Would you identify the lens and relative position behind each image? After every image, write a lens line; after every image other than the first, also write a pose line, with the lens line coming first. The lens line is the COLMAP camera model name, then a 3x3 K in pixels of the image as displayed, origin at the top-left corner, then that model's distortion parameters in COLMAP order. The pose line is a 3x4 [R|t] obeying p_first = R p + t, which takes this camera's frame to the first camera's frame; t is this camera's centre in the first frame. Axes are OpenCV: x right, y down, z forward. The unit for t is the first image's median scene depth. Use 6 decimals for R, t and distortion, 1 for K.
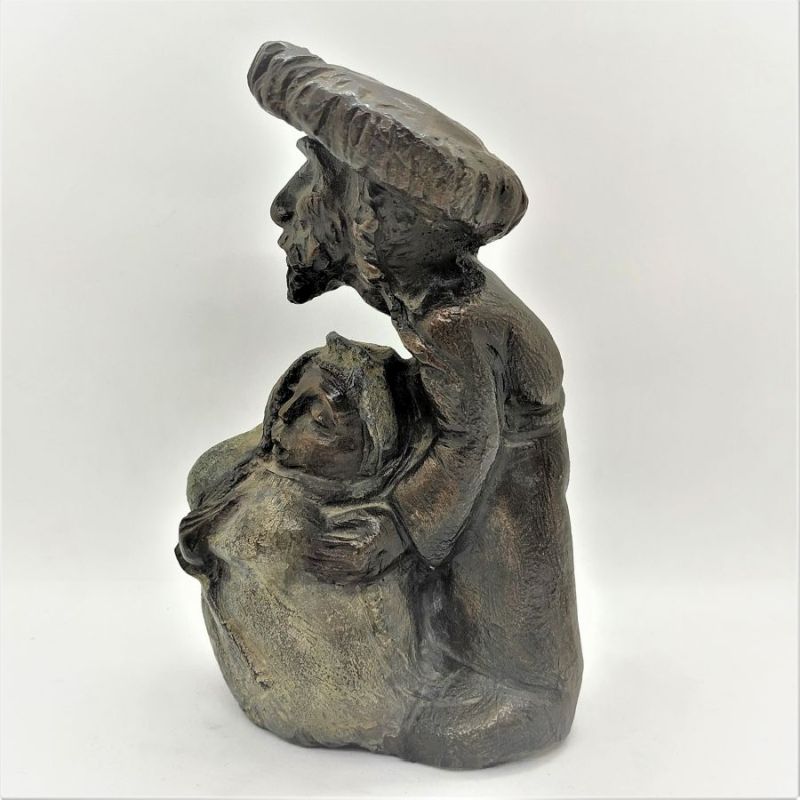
lens RADIAL K [[788.9, 0, 400.3], [0, 788.9, 415.1], [0, 0, 1]] dist [0.148301, -0.422264]
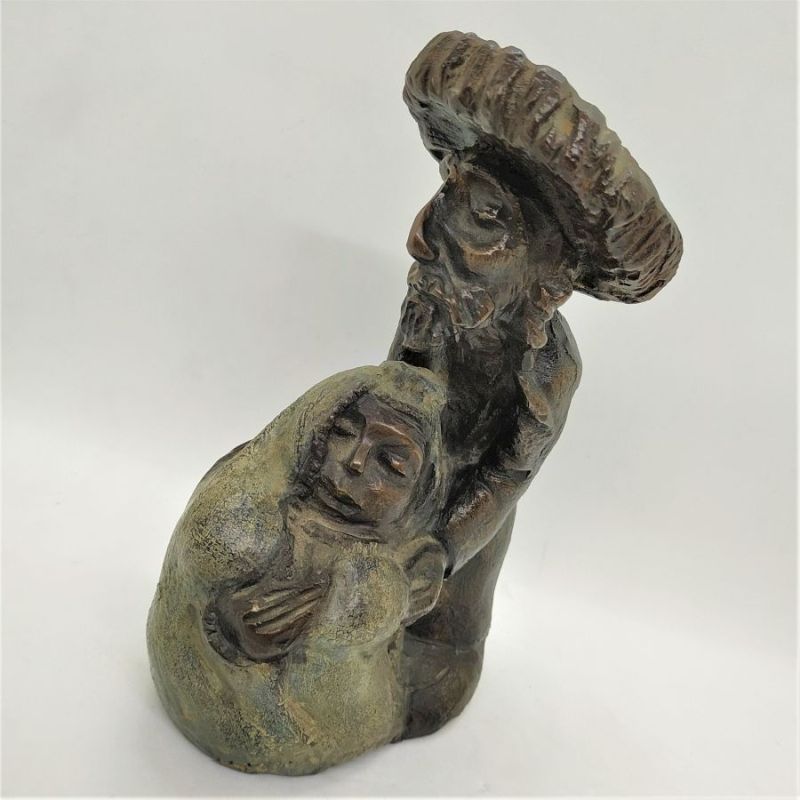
lens RADIAL K [[788.9, 0, 400.3], [0, 788.9, 415.1], [0, 0, 1]] dist [0.148301, -0.422264]
pose [[0.668593, -0.132335, 0.731759, -0.752039], [-0.123920, 0.950451, 0.285108, -0.309947], [-0.733231, -0.281300, 0.619066, 0.473242]]
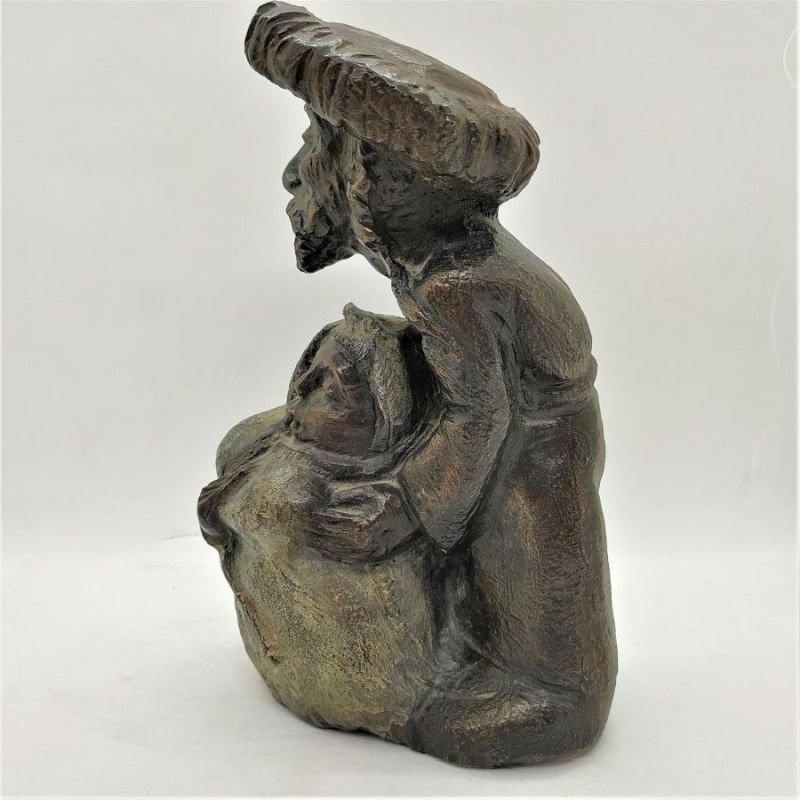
lens RADIAL K [[788.9, 0, 400.3], [0, 788.9, 415.1], [0, 0, 1]] dist [0.148301, -0.422264]
pose [[0.978920, 0.020153, -0.203247, 0.182625], [-0.019785, 0.999797, 0.003842, 0.028564], [0.203283, 0.000261, 0.979120, 0.065040]]
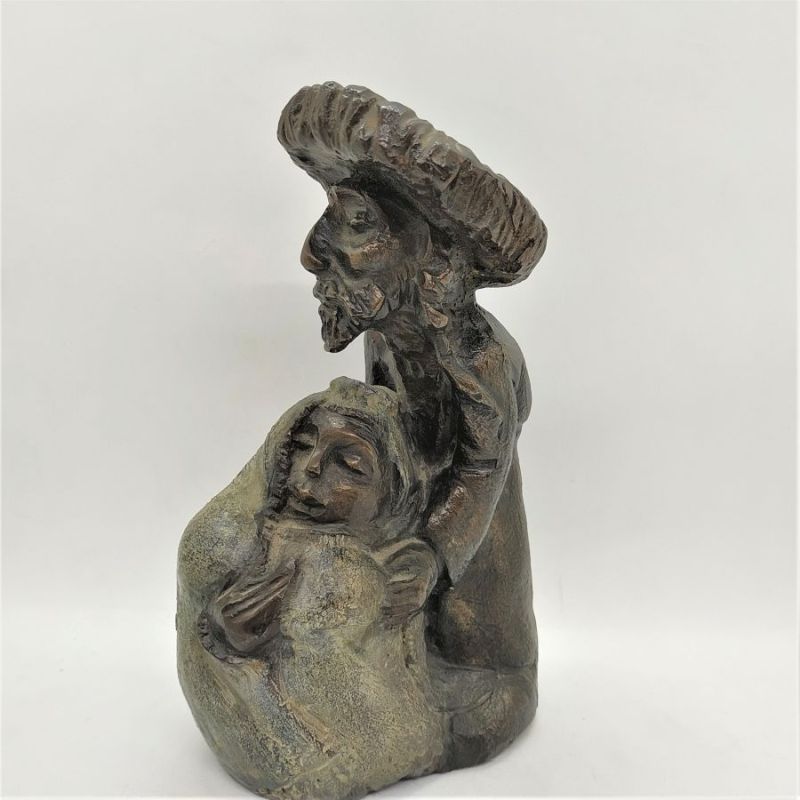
lens RADIAL K [[788.9, 0, 400.3], [0, 788.9, 415.1], [0, 0, 1]] dist [0.148301, -0.422264]
pose [[0.794696, -0.121611, 0.594701, -0.640907], [0.108093, 0.992418, 0.058495, -0.112298], [-0.597306, 0.017797, 0.801816, 0.183544]]
